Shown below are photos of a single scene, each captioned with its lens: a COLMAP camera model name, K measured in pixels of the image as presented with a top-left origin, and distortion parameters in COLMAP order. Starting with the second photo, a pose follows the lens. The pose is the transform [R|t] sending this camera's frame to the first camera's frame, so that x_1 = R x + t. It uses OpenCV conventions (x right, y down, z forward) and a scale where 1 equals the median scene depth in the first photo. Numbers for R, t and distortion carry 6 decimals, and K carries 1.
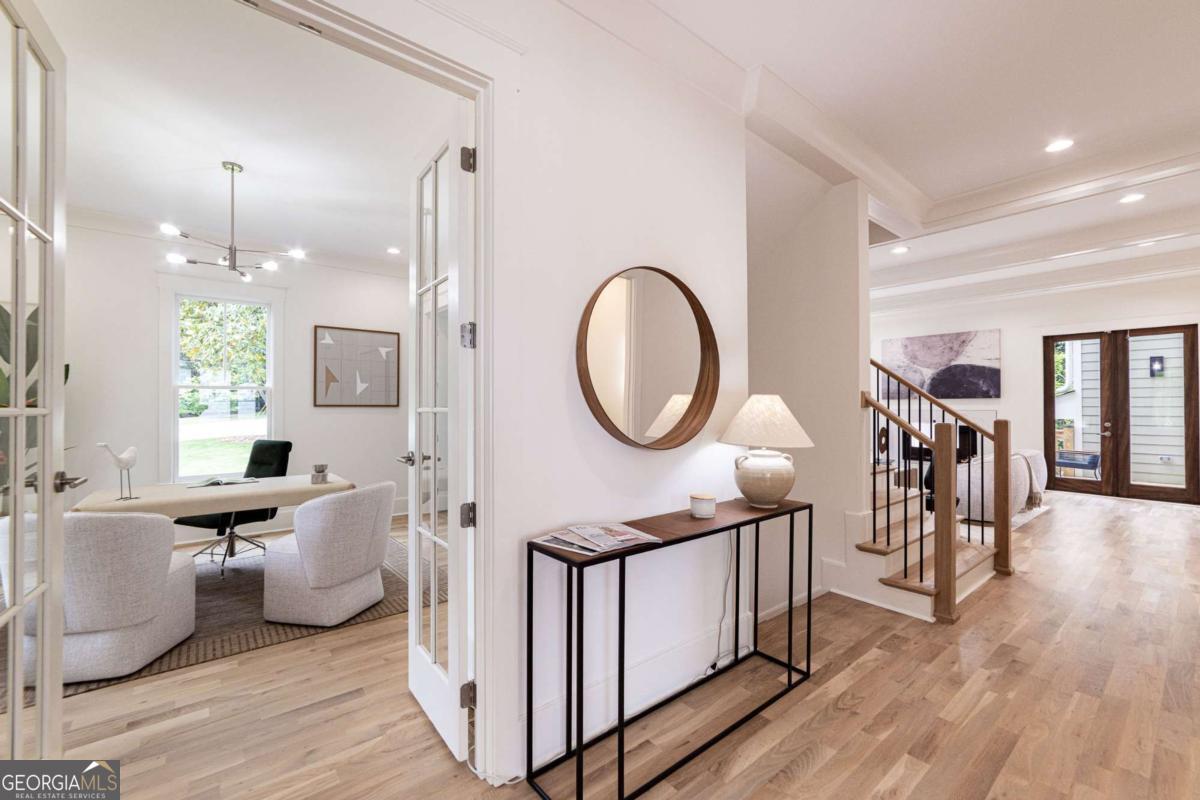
lens RADIAL K [[474.9, 0, 599.2], [0, 474.9, 403.4], [0, 0, 1]] dist [-0.011874, 0.003730]
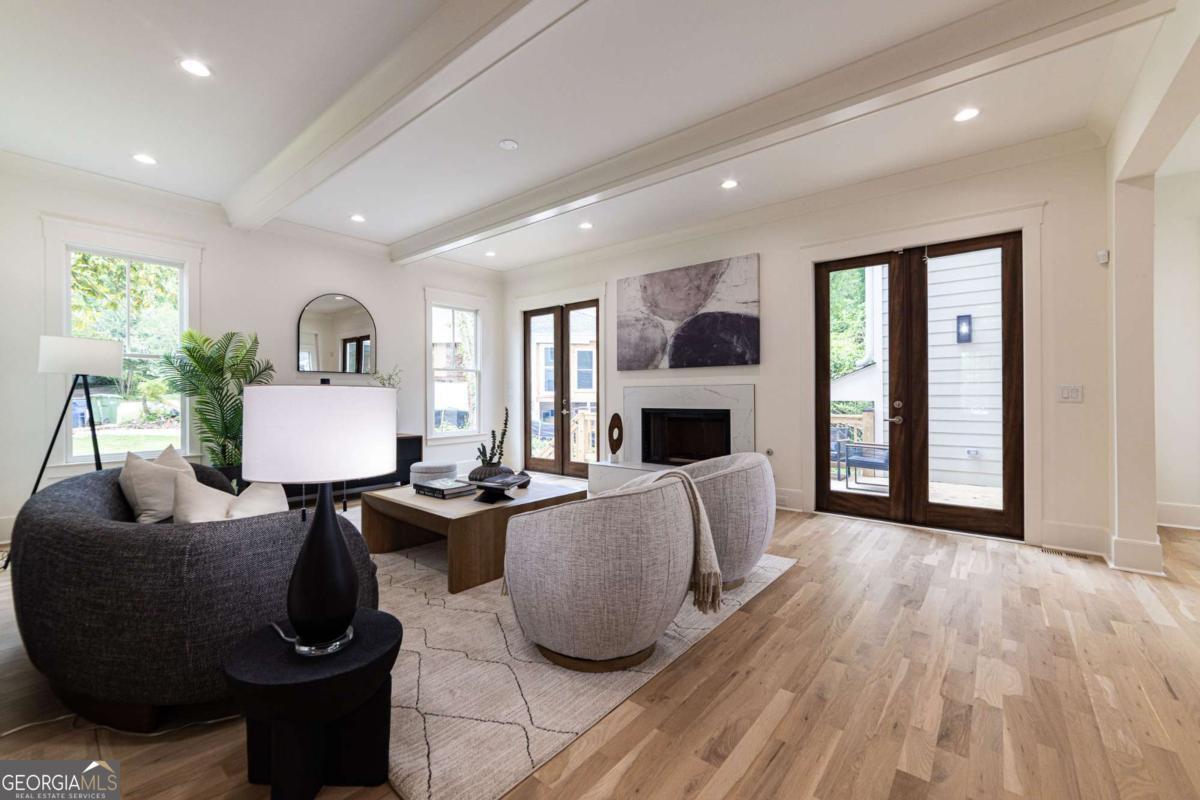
lens RADIAL K [[474.9, 0, 597.4], [0, 474.9, 398.5], [0, 0, 1]] dist [-0.011874, 0.003730]
pose [[0.977848, -0.002576, 0.209301, 0.503363], [0.001289, 0.999979, 0.006286, 0.029277], [-0.209313, -0.005877, 0.977831, 0.425954]]
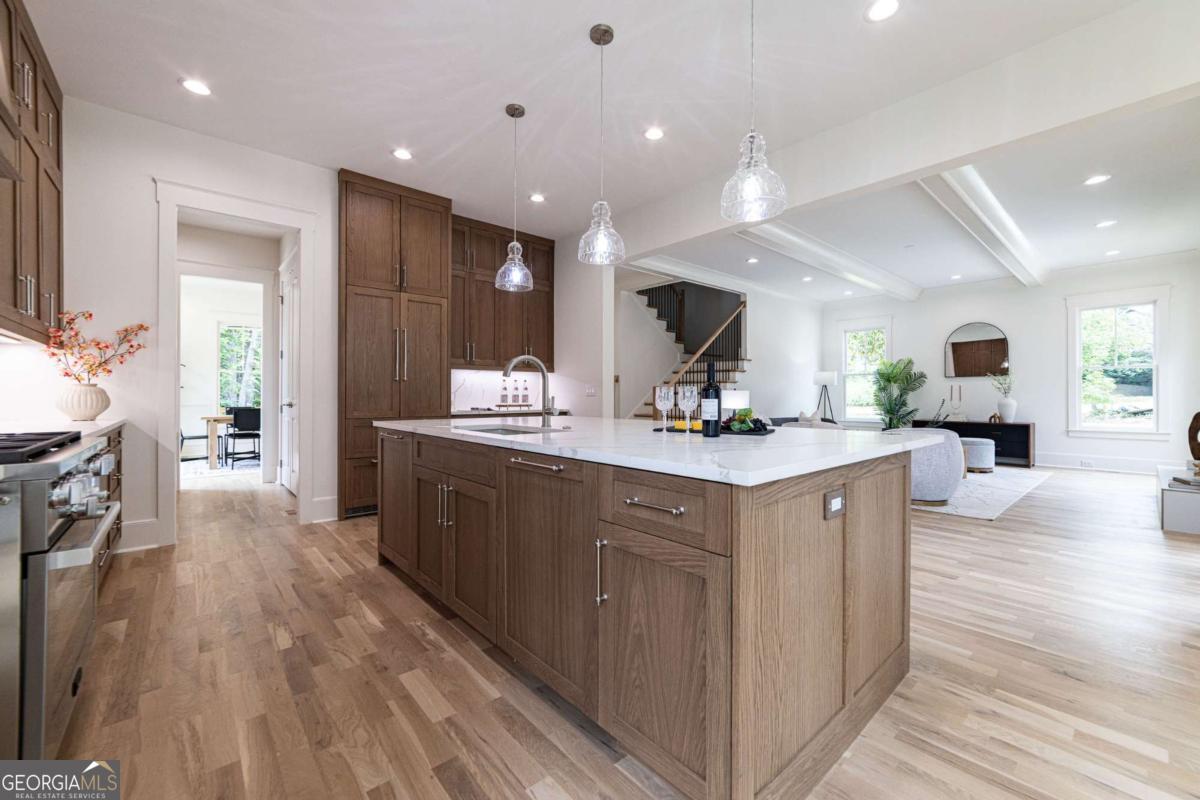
lens RADIAL K [[474.9, 0, 597.7], [0, 474.9, 391.0], [0, 0, 1]] dist [-0.011874, 0.003730]
pose [[0.053042, -0.008022, -0.998560, 1.253295], [-0.001012, 0.999967, -0.008087, 0.034777], [0.998592, 0.001440, 0.053032, 0.327736]]
